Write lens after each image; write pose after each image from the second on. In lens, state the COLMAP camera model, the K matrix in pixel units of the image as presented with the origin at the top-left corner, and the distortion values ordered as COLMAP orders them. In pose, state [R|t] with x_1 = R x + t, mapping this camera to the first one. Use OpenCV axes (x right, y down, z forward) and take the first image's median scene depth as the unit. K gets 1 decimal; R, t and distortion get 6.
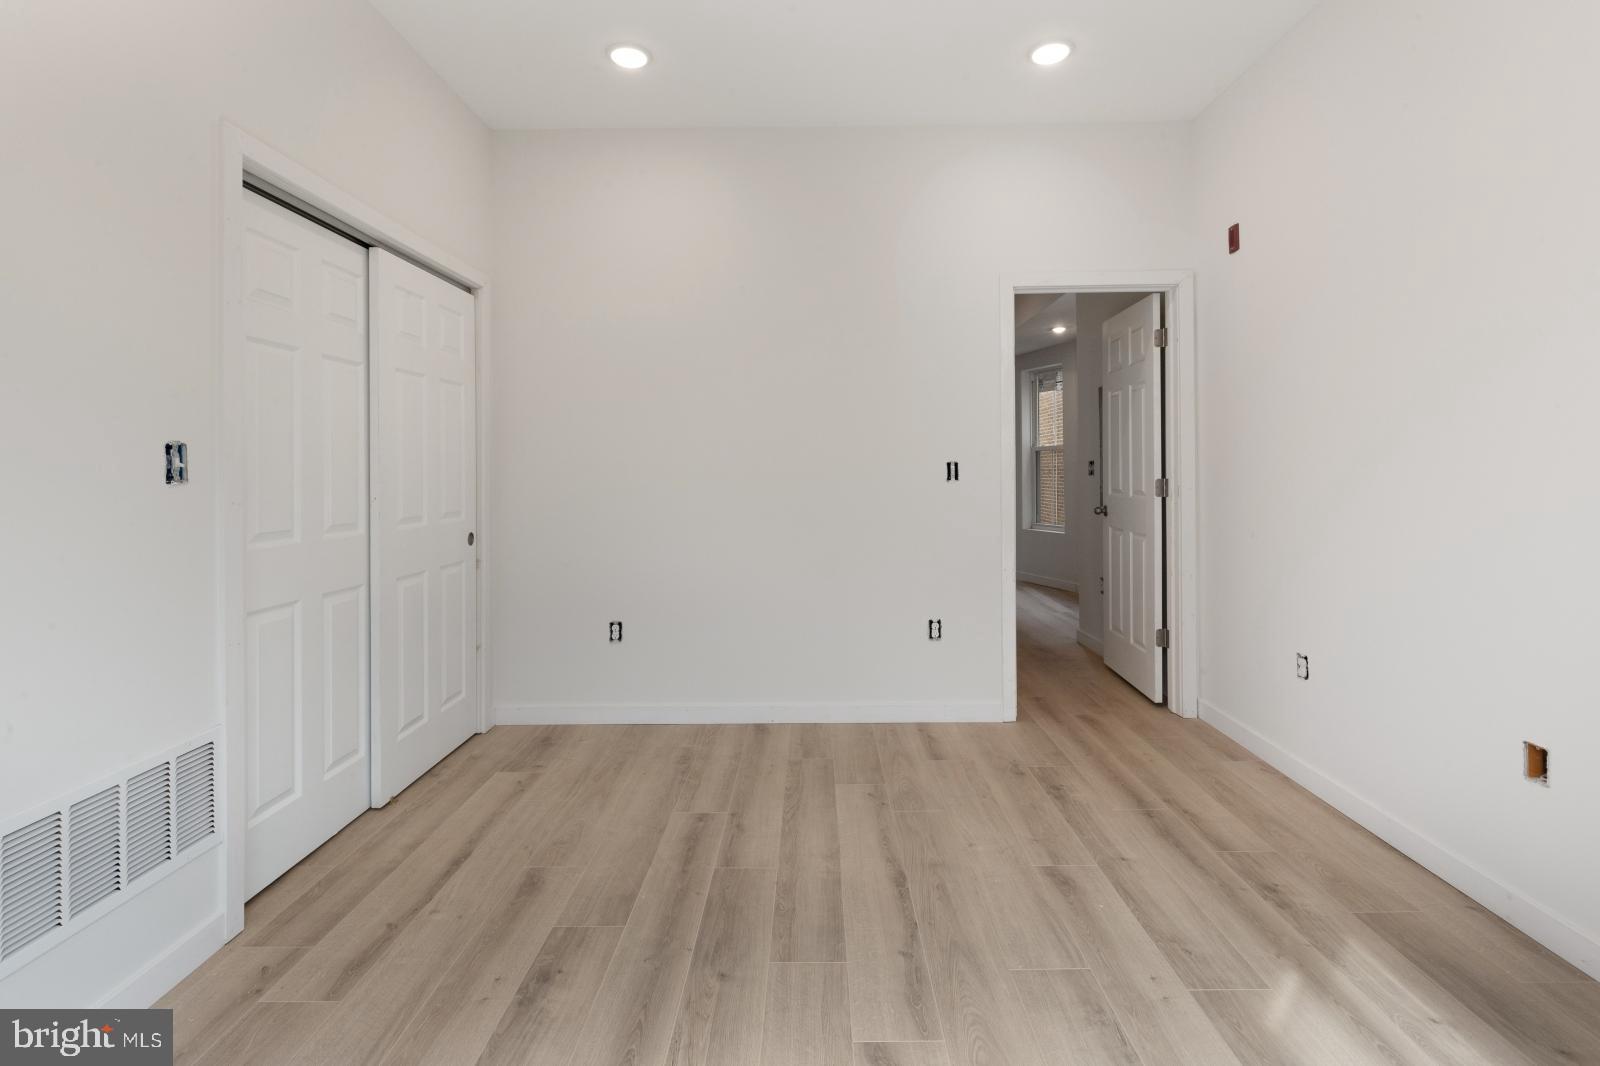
lens RADIAL K [[731.6, 0, 813.5], [0, 731.6, 472.8], [0, 0, 1]] dist [0.000527, -0.000927]
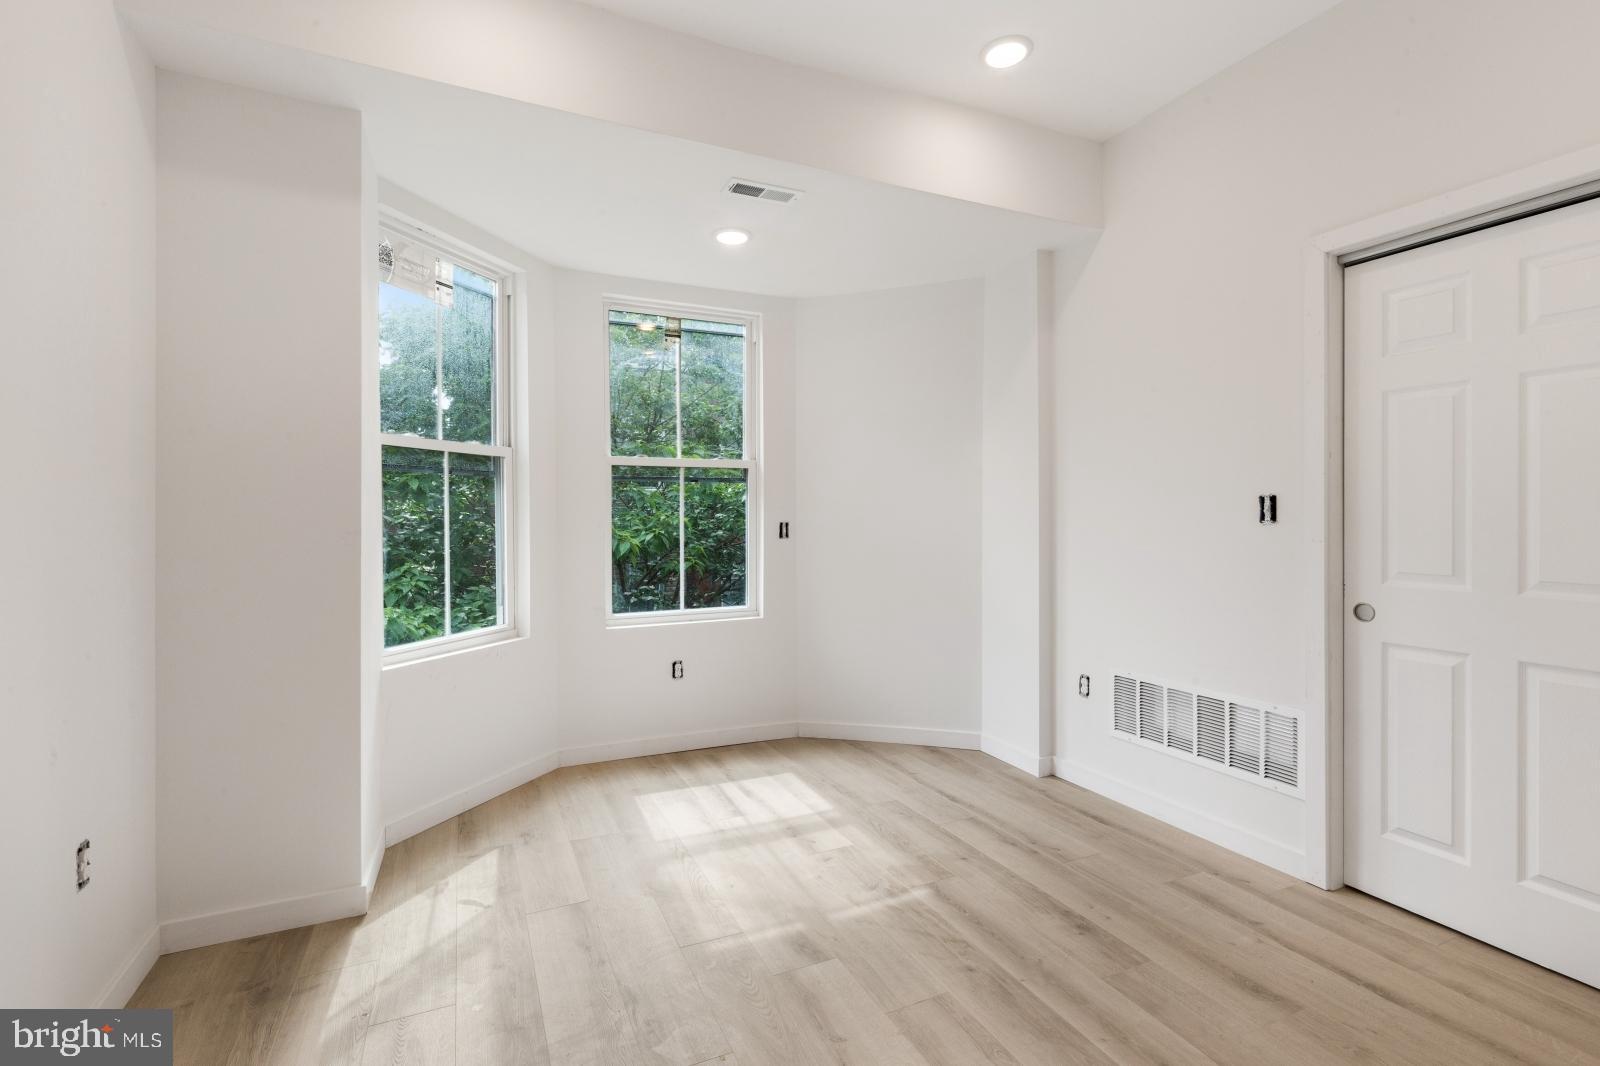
lens RADIAL K [[733.2, 0, 798.1], [0, 733.2, 513.4], [0, 0, 1]] dist [0.002845, -0.000805]
pose [[-0.903021, 0.015328, -0.429323, 0.407229], [0.013477, 0.999882, 0.007351, -0.021018], [0.429385, 0.000852, -0.903121, 1.311090]]
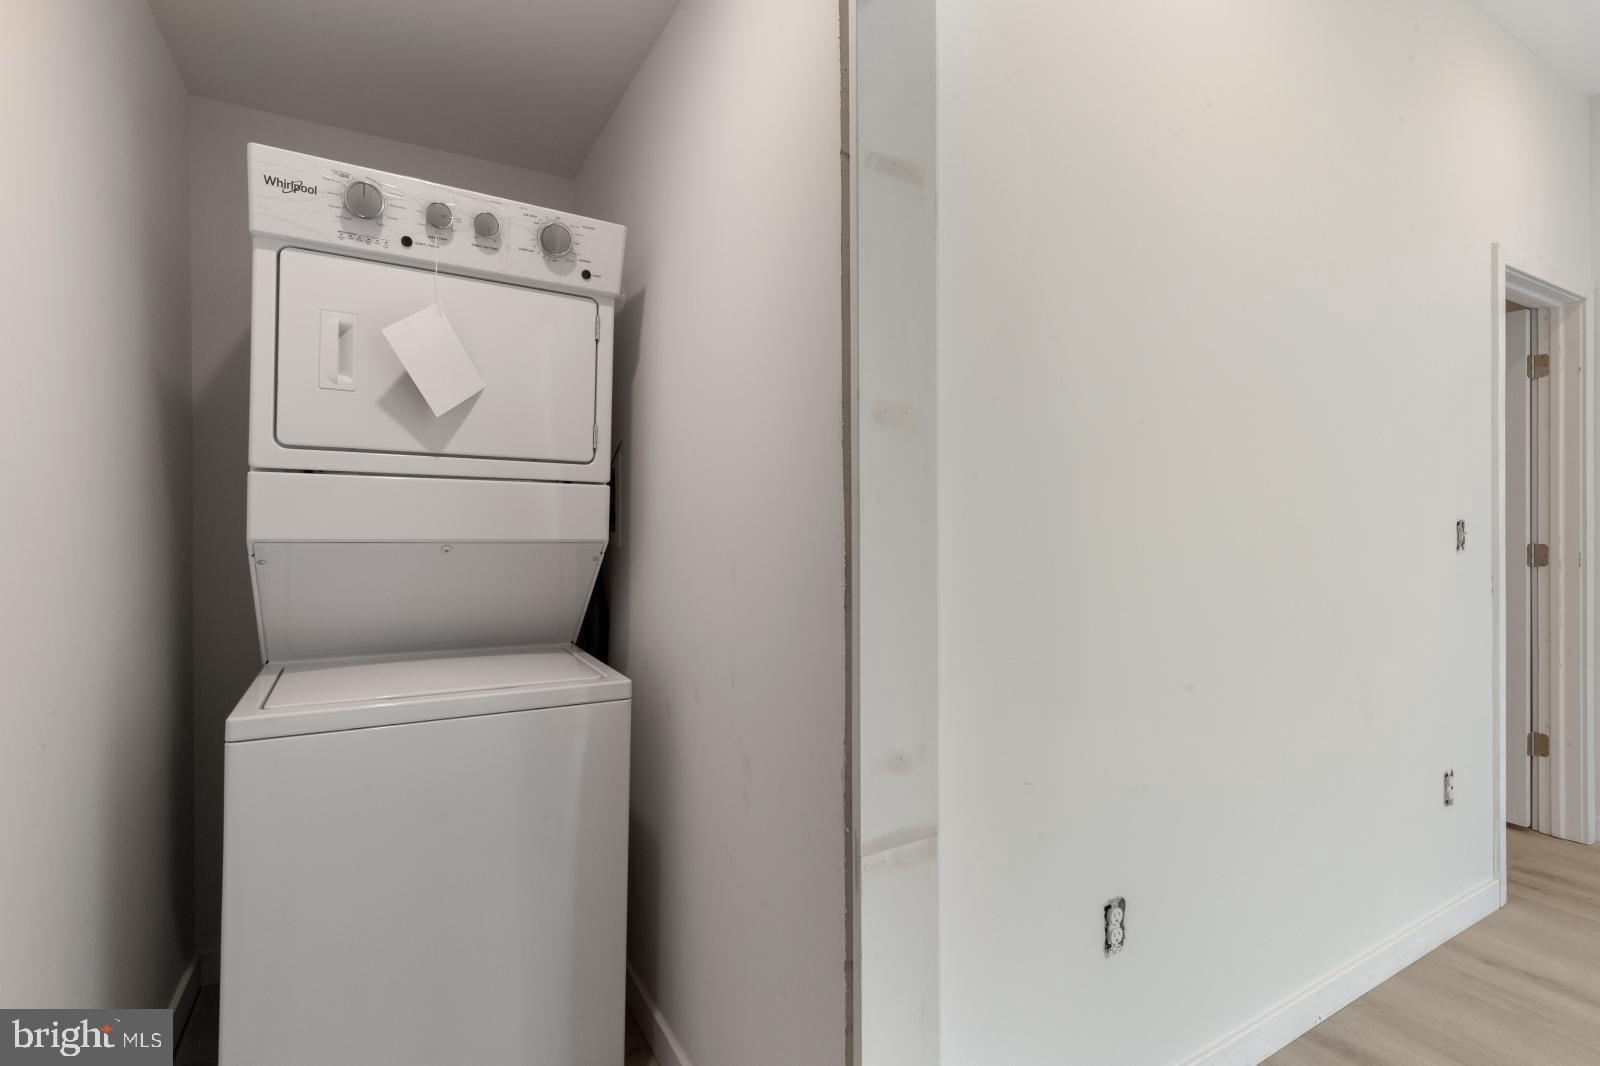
lens RADIAL K [[723.3, 0, 789.5], [0, 723.3, 514.0], [0, 0, 1]] dist [0.000233, -0.001382]
pose [[0.871644, 0.012404, 0.489983, -0.881539], [-0.004112, 0.999830, -0.017996, -0.009038], [-0.490123, 0.013671, 0.871546, 1.019496]]
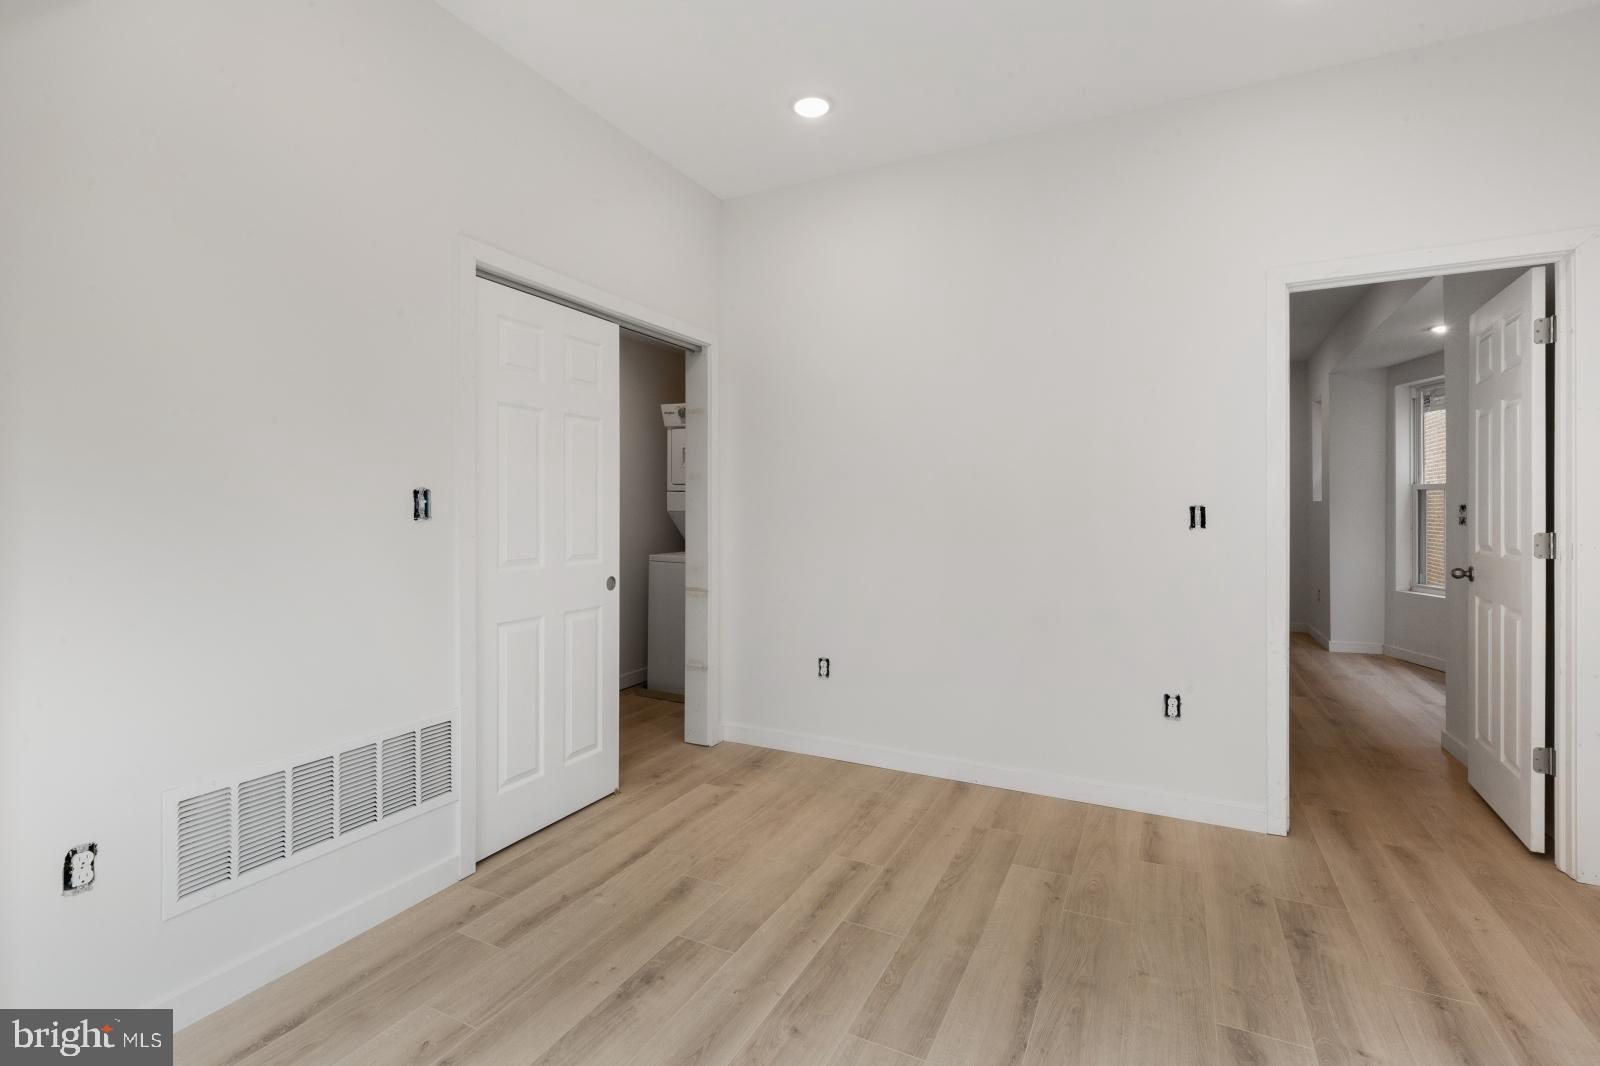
lens RADIAL K [[733.2, 0, 798.1], [0, 733.2, 513.4], [0, 0, 1]] dist [0.002845, -0.000805]
pose [[0.896588, 0.013542, -0.442658, 0.209879], [-0.011787, 0.999908, 0.006715, -0.009365], [0.442708, -0.000803, 0.896665, 0.081502]]
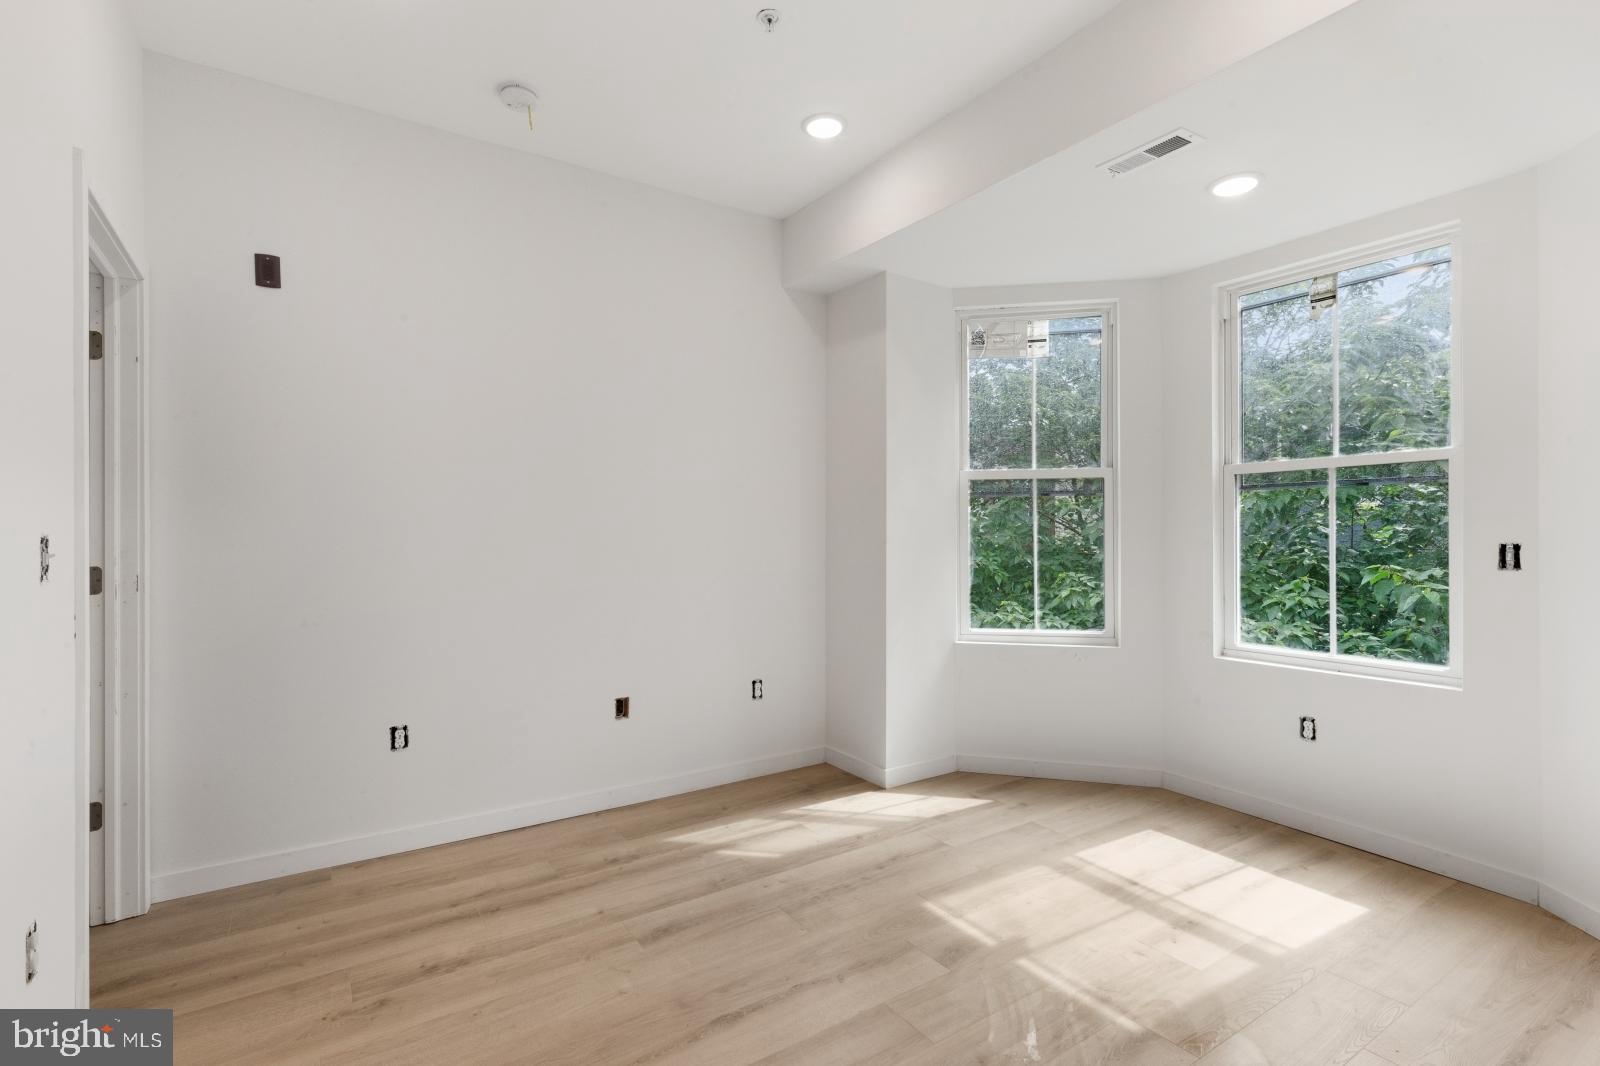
lens RADIAL K [[759.3, 0, 781.0], [0, 759.3, 538.6], [0, 0, 1]] dist [0.007696, 0.000476]
pose [[-0.542623, 0.007001, 0.839947, -0.579694], [0.013854, 0.999904, 0.000616, -0.011088], [-0.839862, 0.011971, -0.542668, 1.222448]]
